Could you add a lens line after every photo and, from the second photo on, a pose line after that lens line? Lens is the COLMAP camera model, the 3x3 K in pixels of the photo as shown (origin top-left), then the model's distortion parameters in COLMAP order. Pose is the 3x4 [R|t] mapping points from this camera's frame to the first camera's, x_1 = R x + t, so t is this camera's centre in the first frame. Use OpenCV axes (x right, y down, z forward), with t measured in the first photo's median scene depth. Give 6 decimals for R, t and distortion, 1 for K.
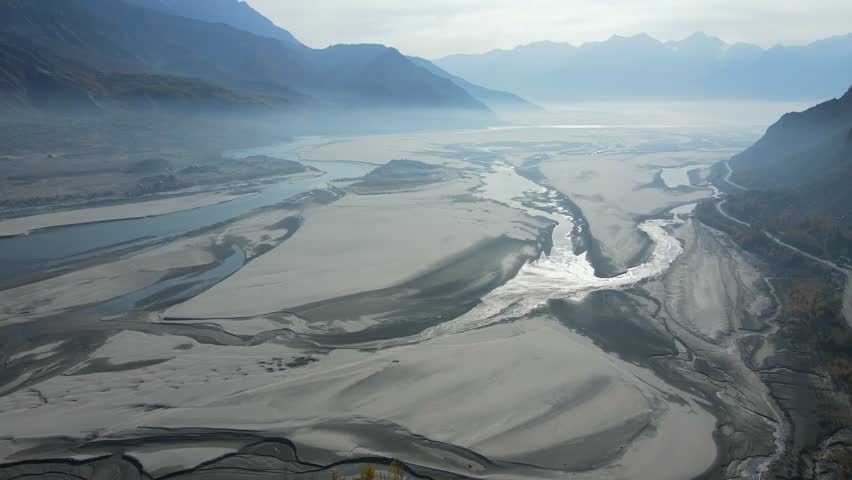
lens RADIAL K [[615.8, 0, 421.8], [0, 615.8, 242.4], [0, 0, 1]] dist [-0.000179, 0.005796]
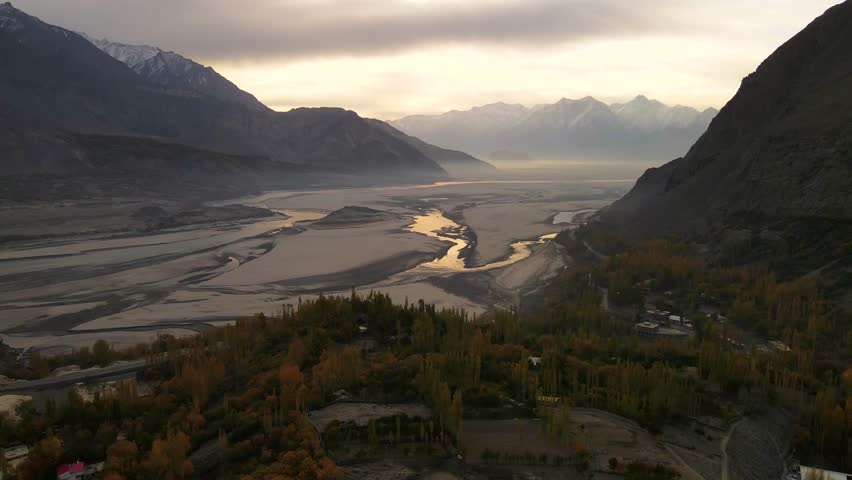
lens RADIAL K [[615.8, 0, 421.8], [0, 615.8, 242.4], [0, 0, 1]] dist [-0.000179, 0.005796]
pose [[0.998074, -0.010721, 0.061096, 0.040275], [0.016284, 0.995691, -0.091293, 0.071813], [-0.059854, 0.092112, 0.993948, -0.317847]]
